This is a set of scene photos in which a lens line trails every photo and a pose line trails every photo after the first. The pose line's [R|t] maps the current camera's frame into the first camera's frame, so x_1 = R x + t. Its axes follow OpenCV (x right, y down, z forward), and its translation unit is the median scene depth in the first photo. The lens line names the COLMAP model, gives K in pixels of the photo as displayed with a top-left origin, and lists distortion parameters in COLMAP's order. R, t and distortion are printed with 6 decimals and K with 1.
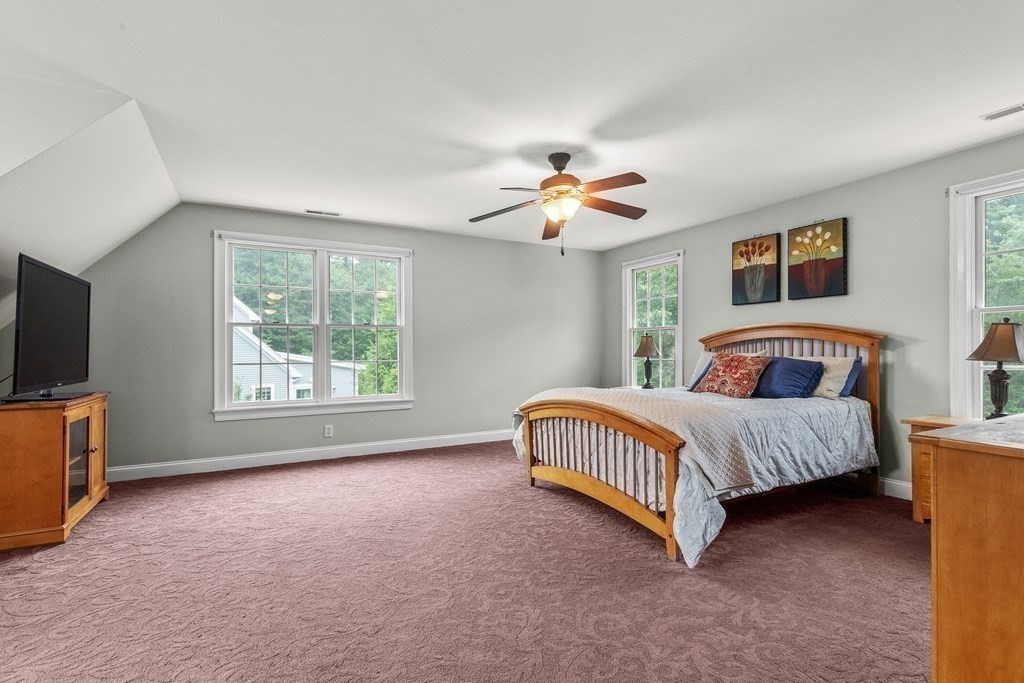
lens RADIAL K [[472.6, 0, 511.7], [0, 472.6, 344.6], [0, 0, 1]] dist [-0.001596, -0.000603]
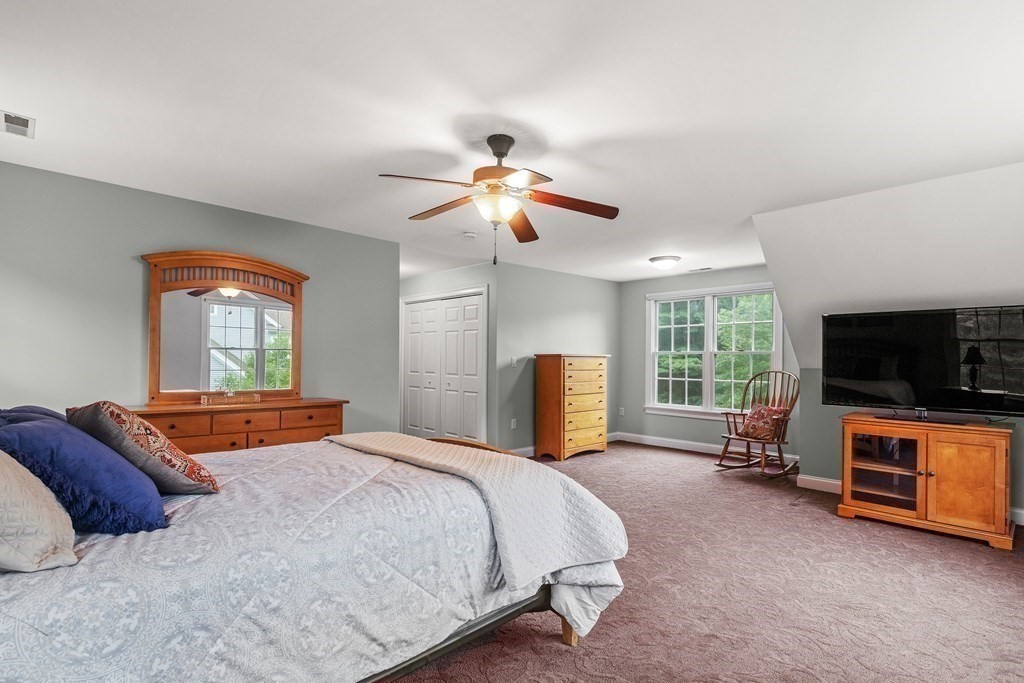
lens RADIAL K [[472.6, 0, 510.5], [0, 472.6, 349.2], [0, 0, 1]] dist [-0.001596, -0.000603]
pose [[-0.959979, -0.009211, -0.279919, 0.298289], [-0.003337, 0.999764, -0.021455, -0.027269], [0.280051, -0.019662, -0.959784, 1.715955]]
